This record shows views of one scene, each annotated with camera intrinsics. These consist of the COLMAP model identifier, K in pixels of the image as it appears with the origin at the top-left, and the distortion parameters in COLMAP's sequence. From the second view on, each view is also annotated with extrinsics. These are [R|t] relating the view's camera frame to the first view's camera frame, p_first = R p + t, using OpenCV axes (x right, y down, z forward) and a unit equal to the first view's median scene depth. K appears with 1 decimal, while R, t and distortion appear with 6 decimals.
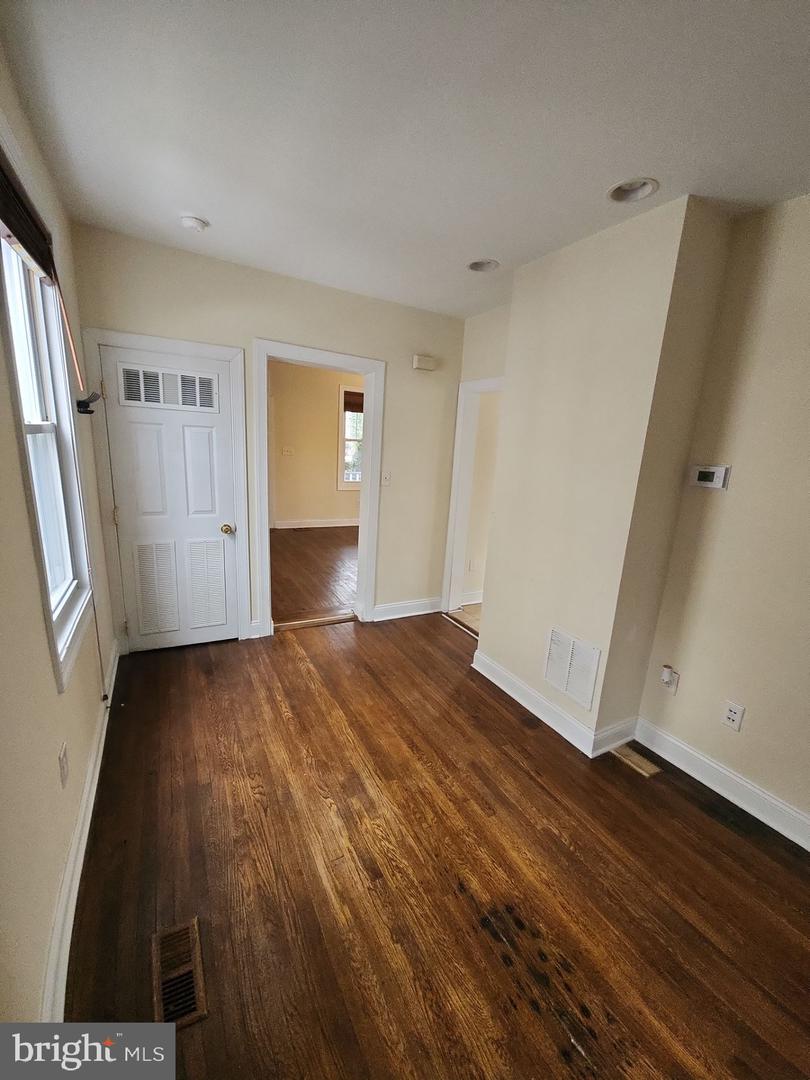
lens RADIAL K [[441.6, 0, 403.4], [0, 441.6, 540.1], [0, 0, 1]] dist [0.000021, -0.000040]
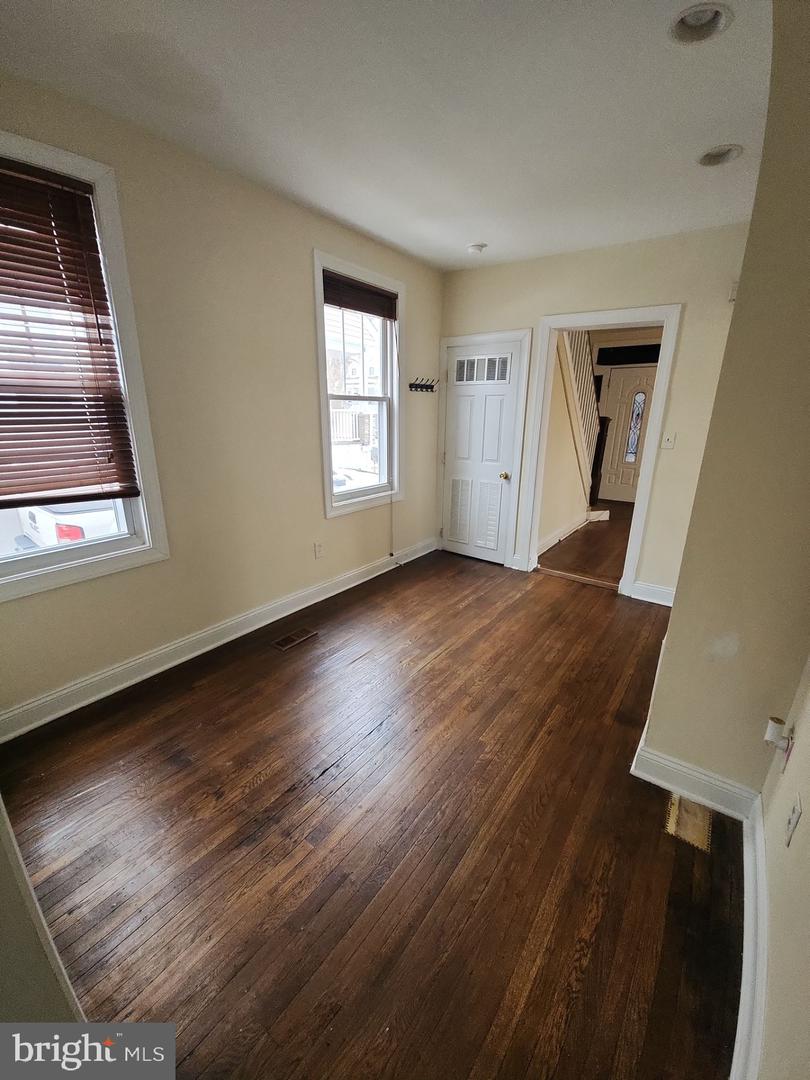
lens RADIAL K [[441.6, 0, 405.0], [0, 441.6, 544.3], [0, 0, 1]] dist [0.000021, -0.000040]
pose [[0.424306, 0.207070, -0.881525, 0.753884], [-0.189444, 0.972259, 0.137197, 0.055301], [0.885480, 0.108786, 0.451763, 0.209659]]
